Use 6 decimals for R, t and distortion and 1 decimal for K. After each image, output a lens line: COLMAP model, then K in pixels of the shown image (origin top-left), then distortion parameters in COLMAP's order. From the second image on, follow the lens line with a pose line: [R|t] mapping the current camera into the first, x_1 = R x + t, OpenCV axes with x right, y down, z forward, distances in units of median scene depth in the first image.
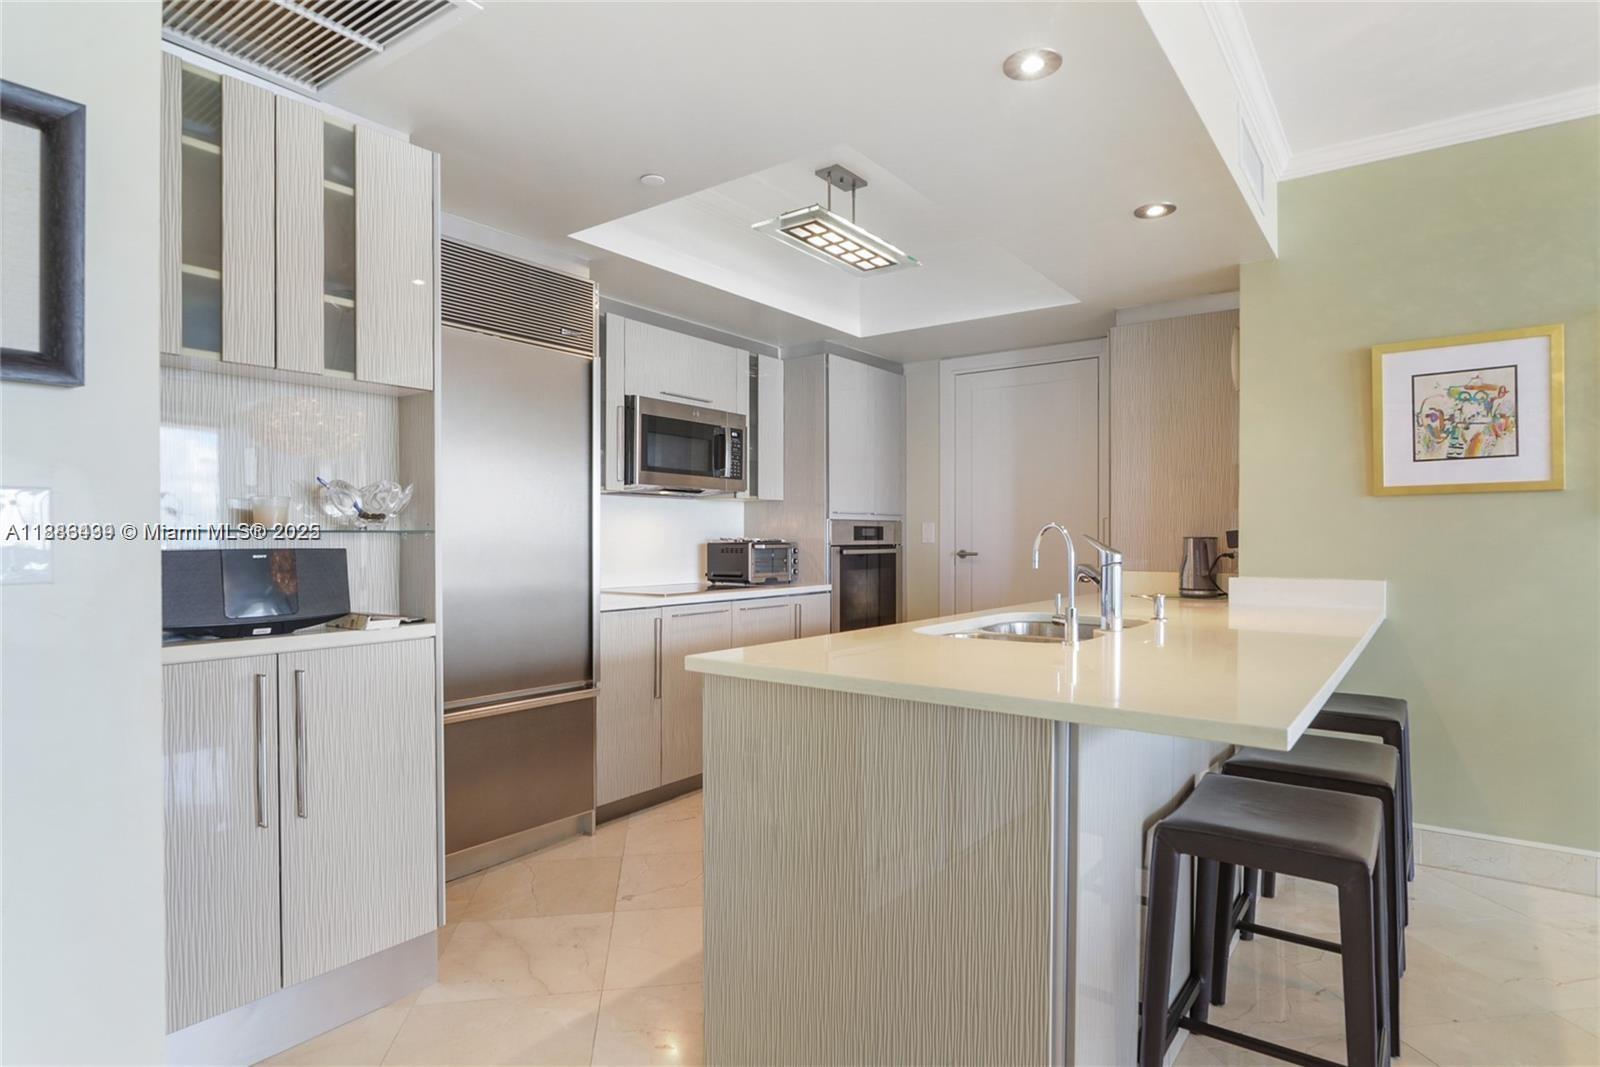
lens RADIAL K [[869.9, 0, 805.2], [0, 869.9, 535.1], [0, 0, 1]] dist [-0.006786, -0.000187]
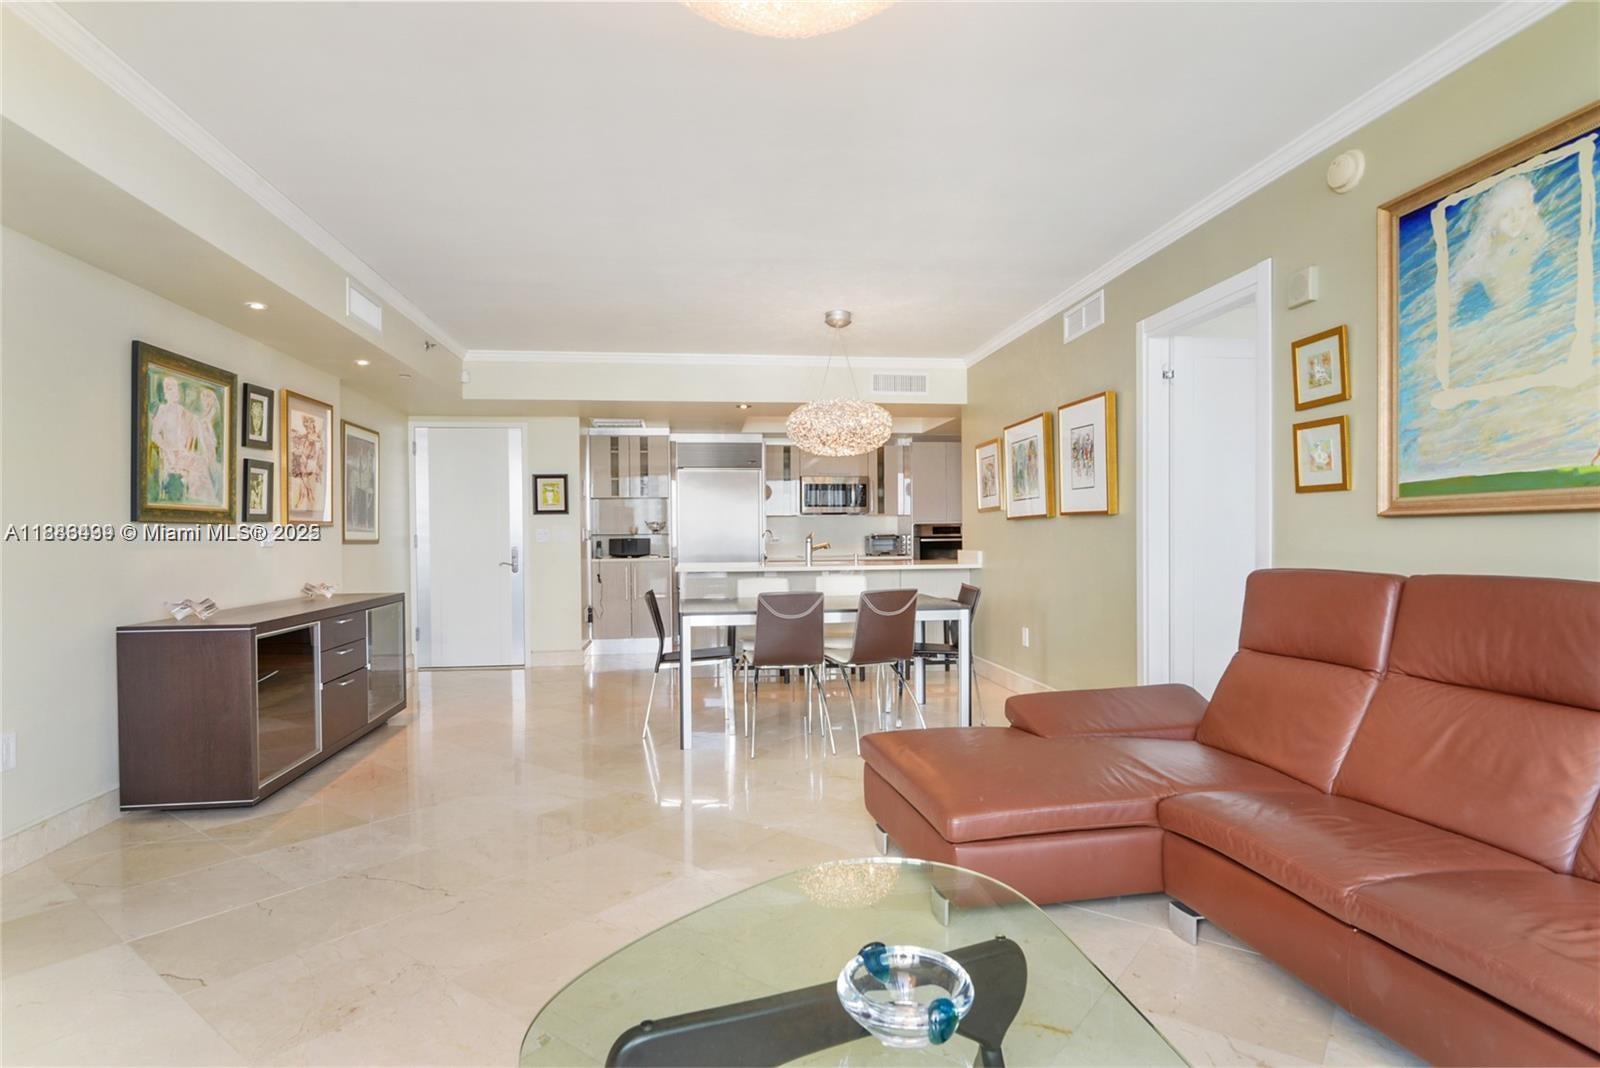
lens RADIAL K [[869.9, 0, 801.4], [0, 869.9, 533.0], [0, 0, 1]] dist [-0.006786, -0.000187]
pose [[0.695505, -0.005943, -0.718496, 1.136330], [0.011615, 0.999928, 0.002972, -0.004784], [0.718427, -0.010412, 0.695524, -0.521995]]
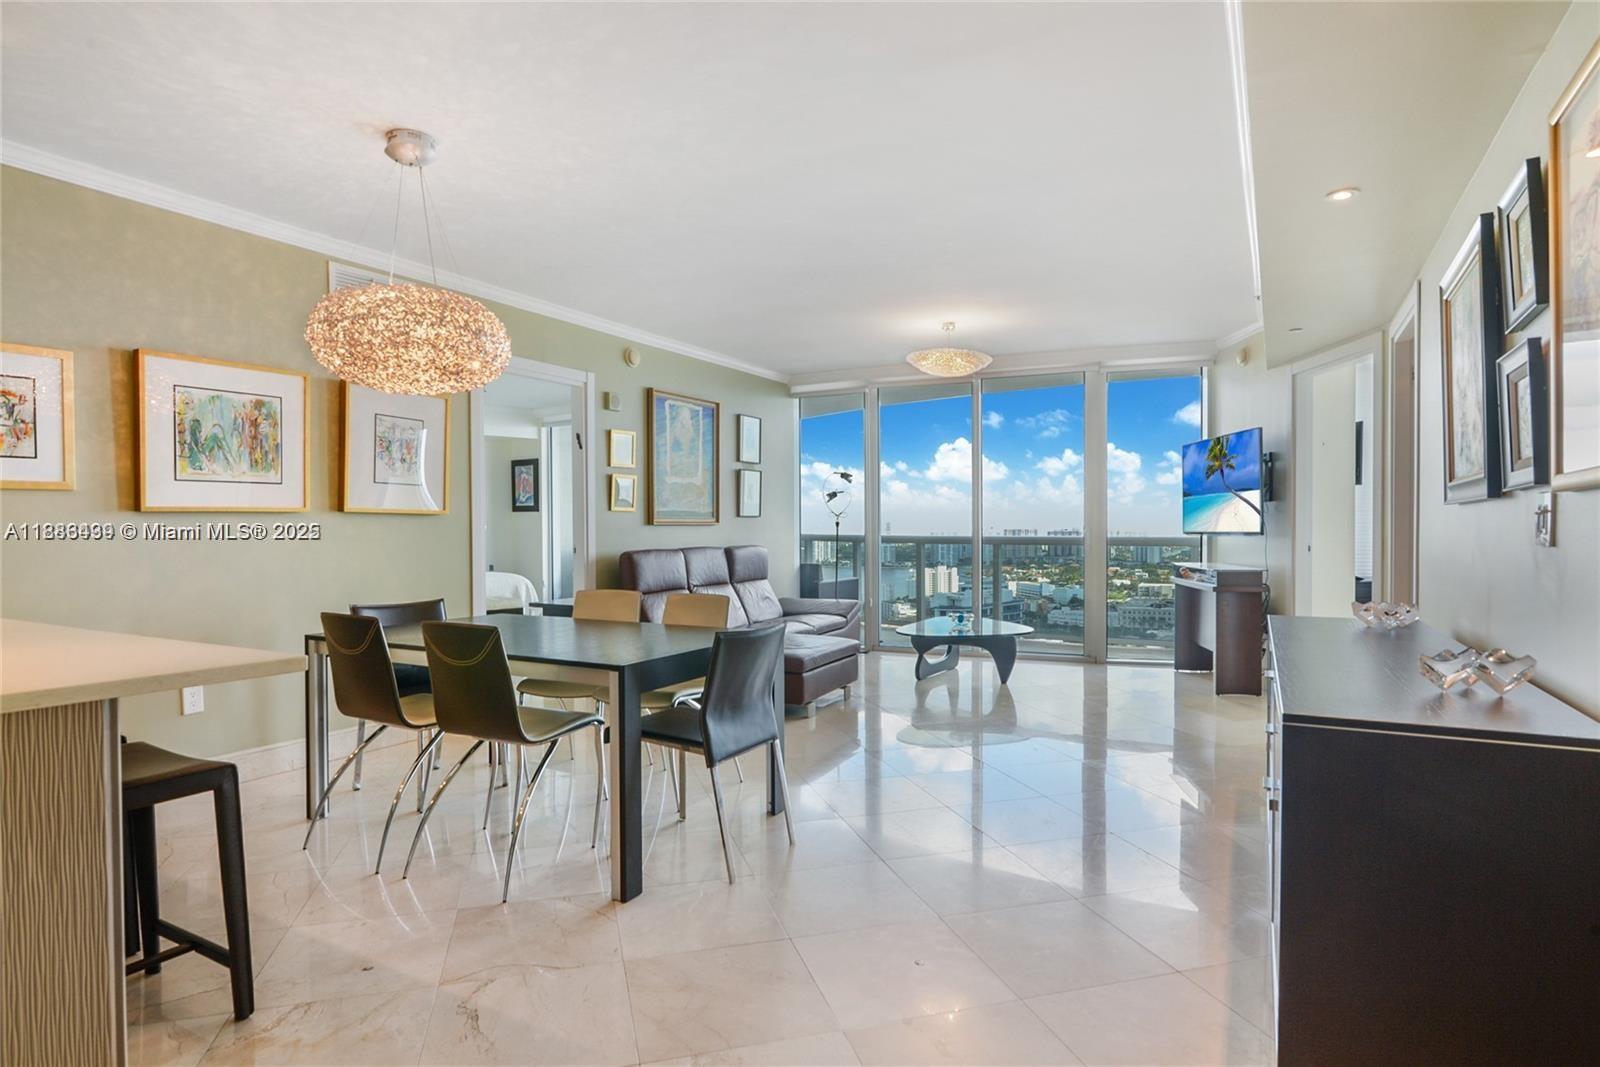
lens RADIAL K [[869.9, 0, 819.3], [0, 869.9, 523.4], [0, 0, 1]] dist [-0.006786, -0.000187]
pose [[-0.137969, 0.009728, 0.990389, -0.456037], [-0.004842, 0.999933, -0.010496, 0.001051], [-0.990425, -0.006243, -0.137912, 0.136852]]
